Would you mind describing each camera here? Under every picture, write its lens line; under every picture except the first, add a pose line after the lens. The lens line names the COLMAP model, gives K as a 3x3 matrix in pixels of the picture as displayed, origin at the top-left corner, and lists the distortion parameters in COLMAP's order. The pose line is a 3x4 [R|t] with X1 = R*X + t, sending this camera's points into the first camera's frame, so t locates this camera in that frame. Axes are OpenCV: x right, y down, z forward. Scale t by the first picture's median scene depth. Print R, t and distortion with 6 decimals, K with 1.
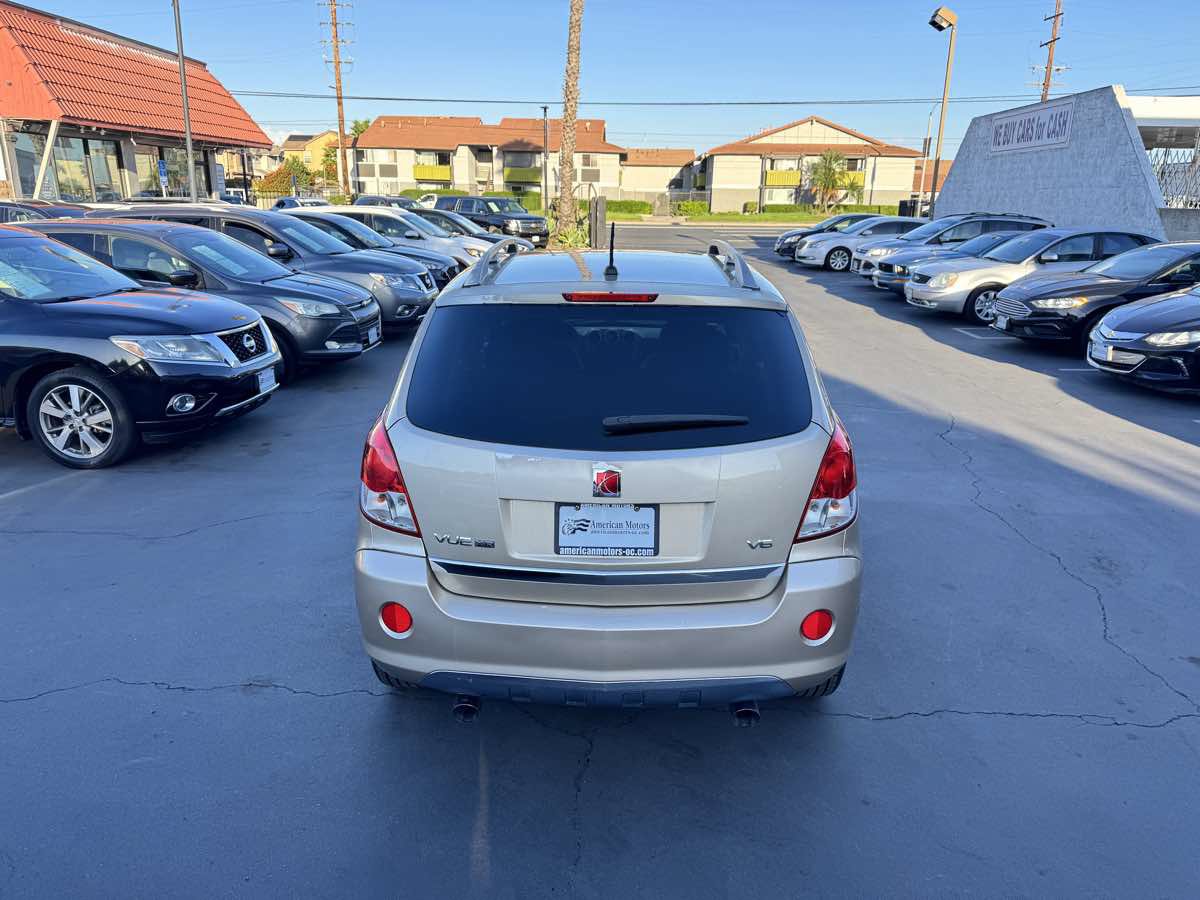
lens RADIAL K [[845.6, 0, 604.9], [0, 845.6, 448.2], [0, 0, 1]] dist [0.048281, -0.048730]
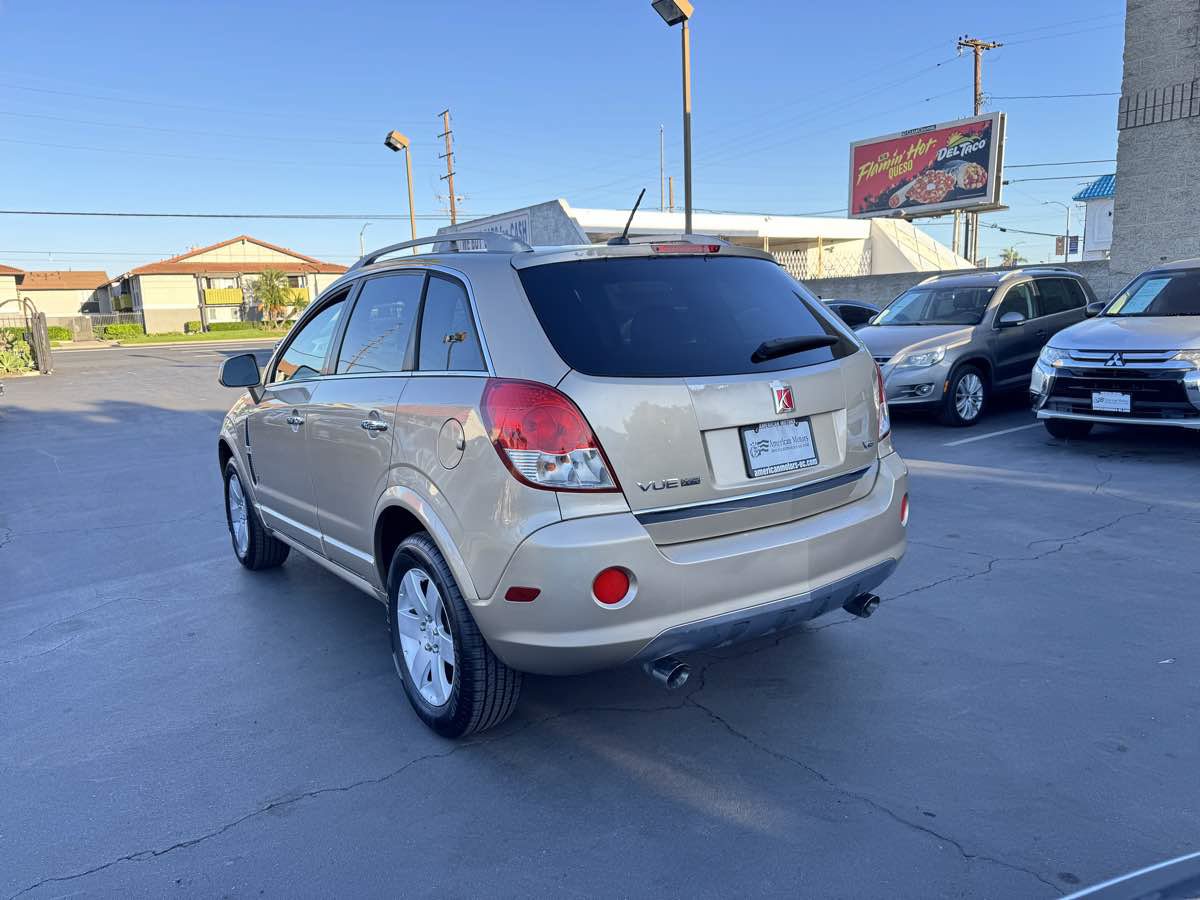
lens RADIAL K [[845.6, 0, 604.9], [0, 845.6, 448.2], [0, 0, 1]] dist [0.048281, -0.048730]
pose [[0.810158, -0.138894, 0.569520, -0.053000], [0.211874, 0.975228, -0.063558, 0.008084], [-0.546584, 0.172158, 0.819517, 0.017697]]
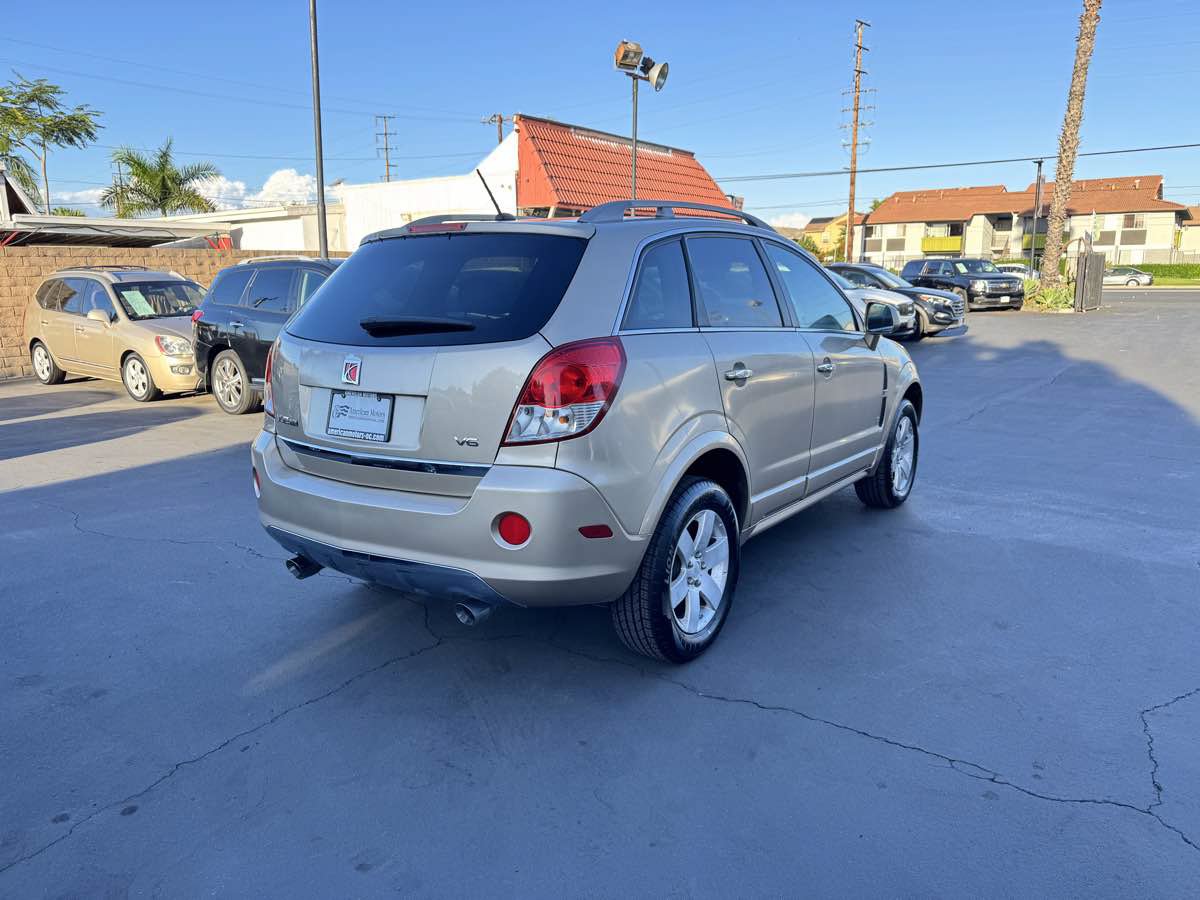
lens RADIAL K [[842.3, 0, 603.6], [0, 842.3, 450.6], [0, 0, 1]] dist [0.037438, -0.041919]
pose [[0.836704, 0.084138, -0.541154, 0.062080], [-0.128323, 0.990739, -0.044368, 0.010354], [0.532409, 0.106565, 0.839752, 0.014927]]
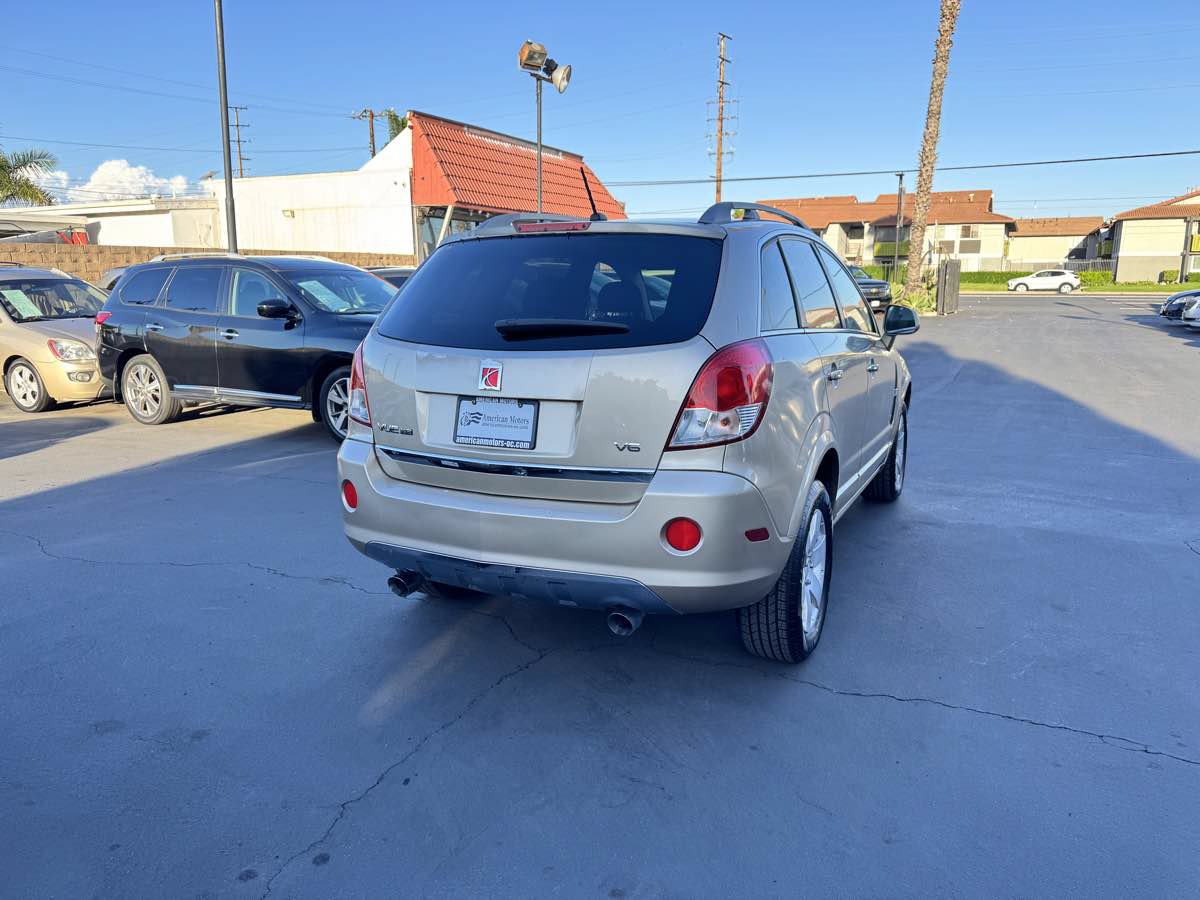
lens RADIAL K [[844.4, 0, 609.8], [0, 844.4, 448.1], [0, 0, 1]] dist [0.045306, -0.055069]
pose [[0.913490, 0.060634, -0.402317, 0.039941], [-0.095930, 0.993052, -0.068150, 0.012971], [0.395389, 0.100849, 0.912960, 0.004043]]
